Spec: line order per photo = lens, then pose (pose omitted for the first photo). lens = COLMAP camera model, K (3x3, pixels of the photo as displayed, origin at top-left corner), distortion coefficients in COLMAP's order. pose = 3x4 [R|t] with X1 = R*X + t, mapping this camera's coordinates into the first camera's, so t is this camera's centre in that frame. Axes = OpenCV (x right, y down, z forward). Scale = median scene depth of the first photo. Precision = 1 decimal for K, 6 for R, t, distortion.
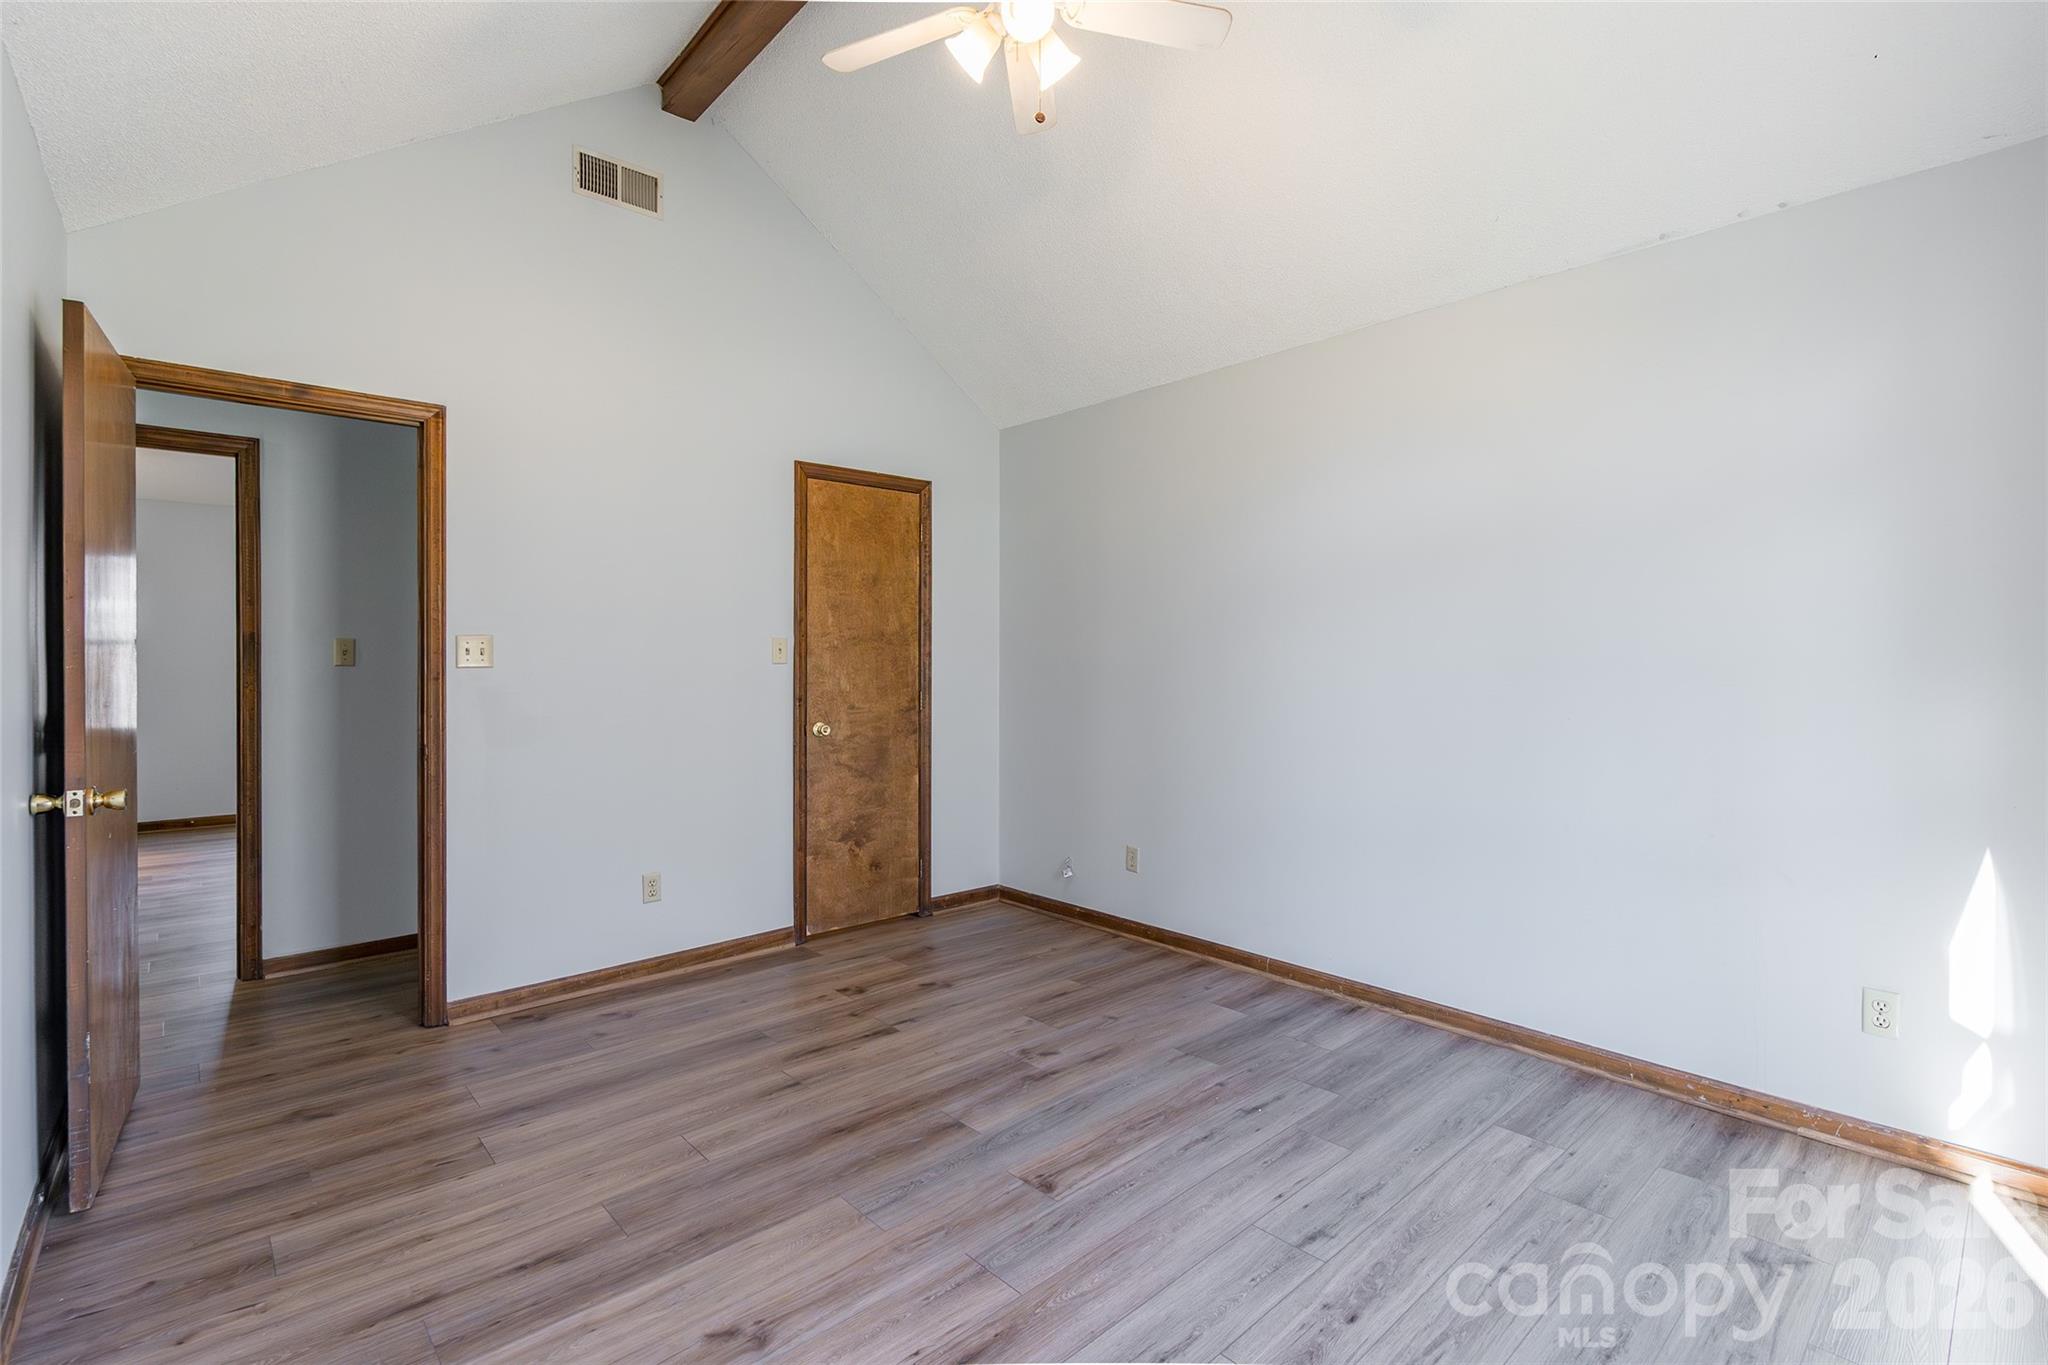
lens RADIAL K [[955.2, 0, 1016.0], [0, 955.2, 674.1], [0, 0, 1]] dist [0.000385, 0.000489]
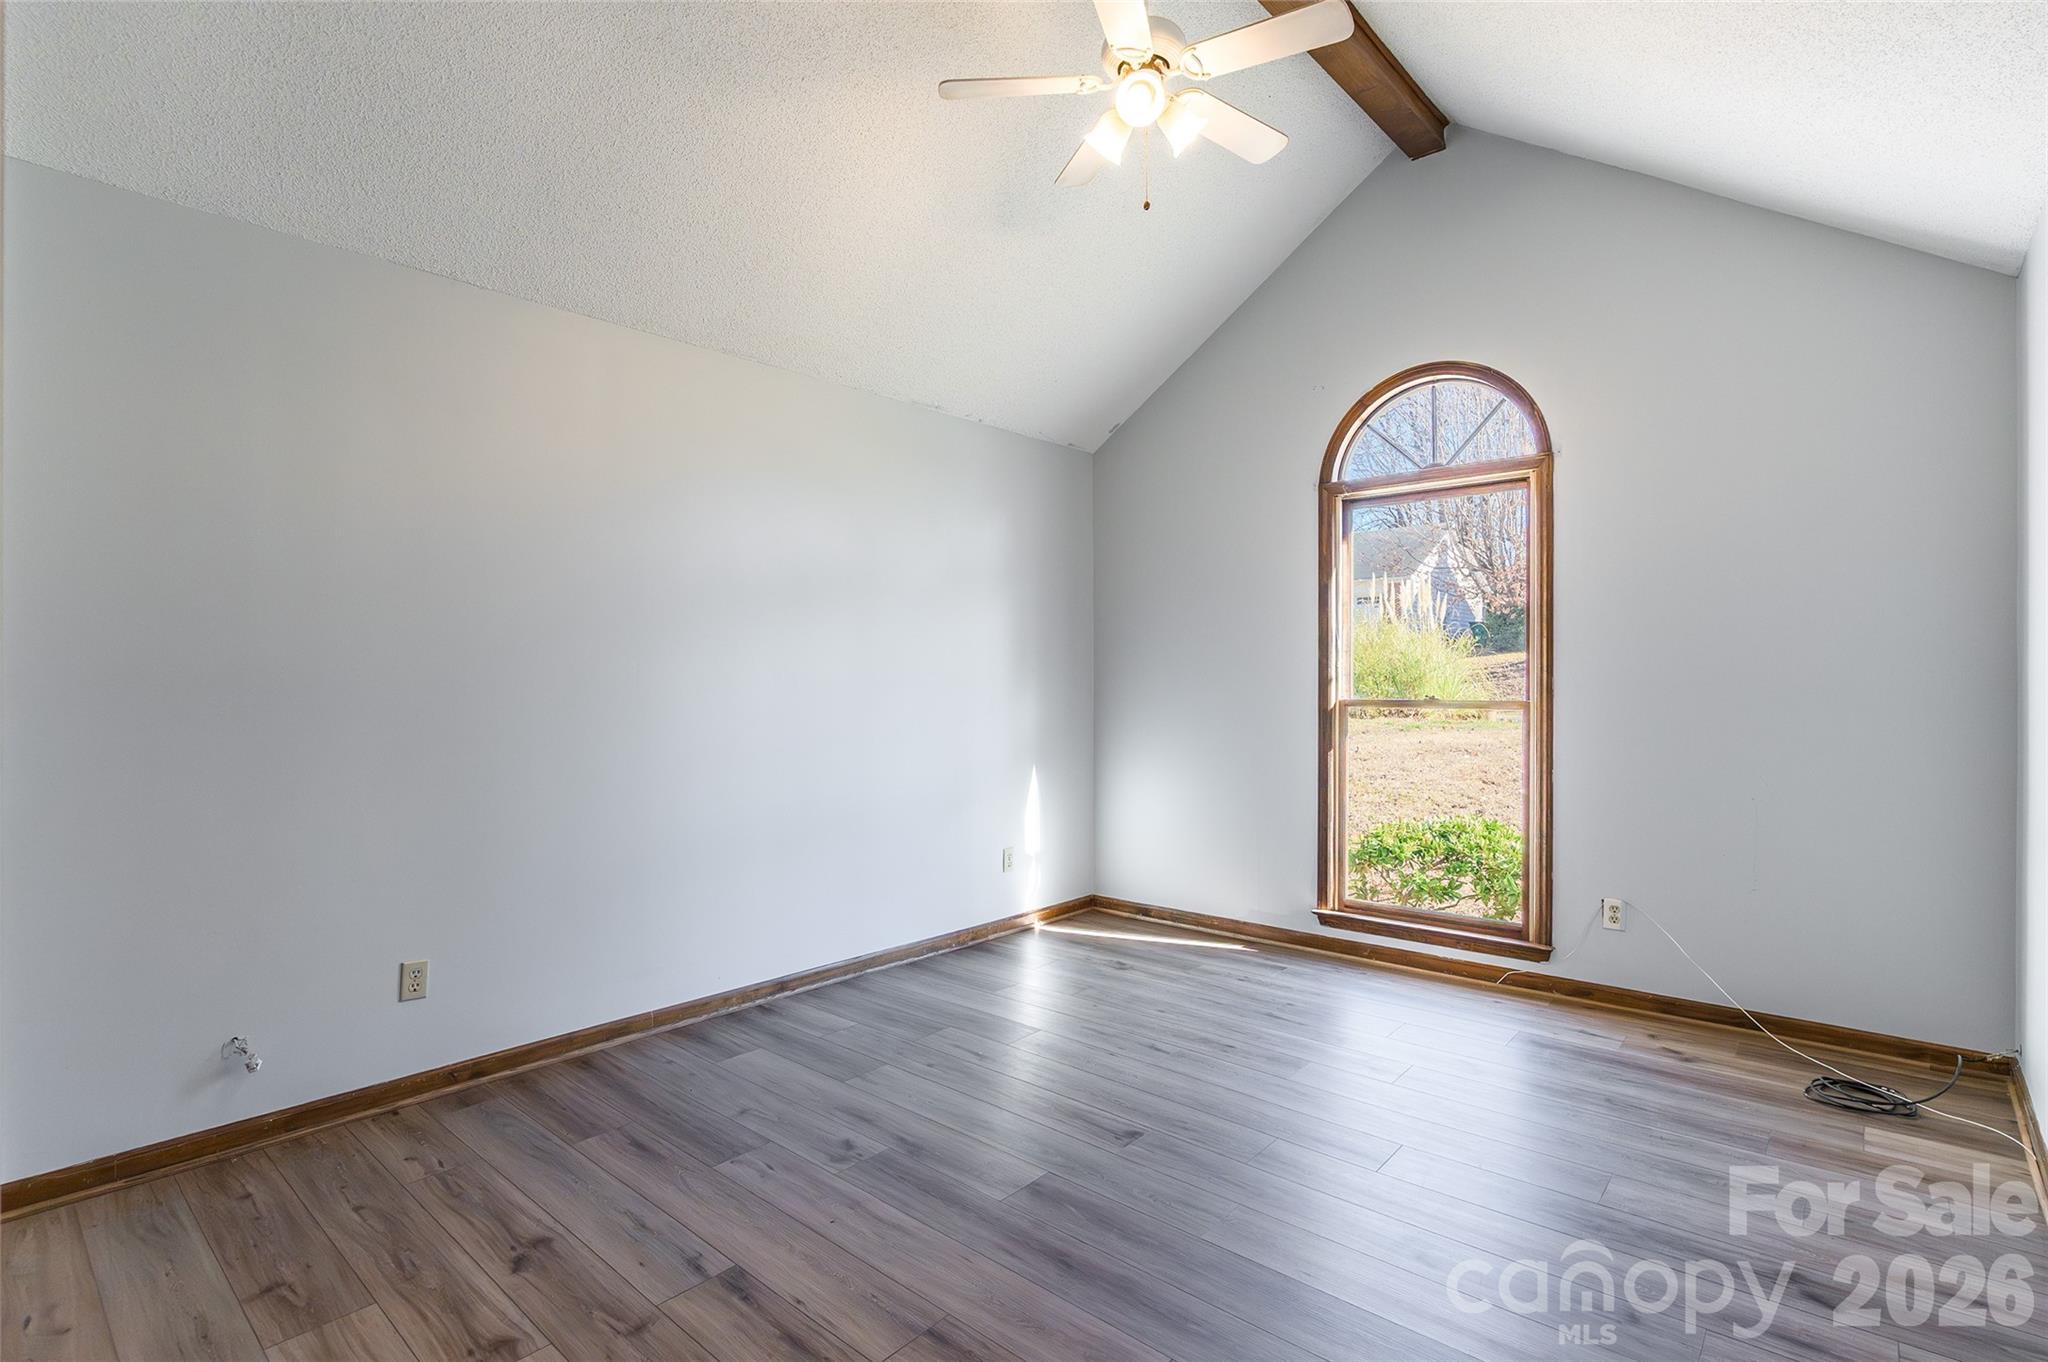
lens RADIAL K [[955.2, 0, 1016.0], [0, 955.2, 672.6], [0, 0, 1]] dist [0.000385, 0.000489]
pose [[-0.106520, 0.006033, 0.994292, -0.775691], [0.013169, 0.999902, -0.004657, -0.014547], [-0.994223, 0.012598, -0.106589, 0.879695]]
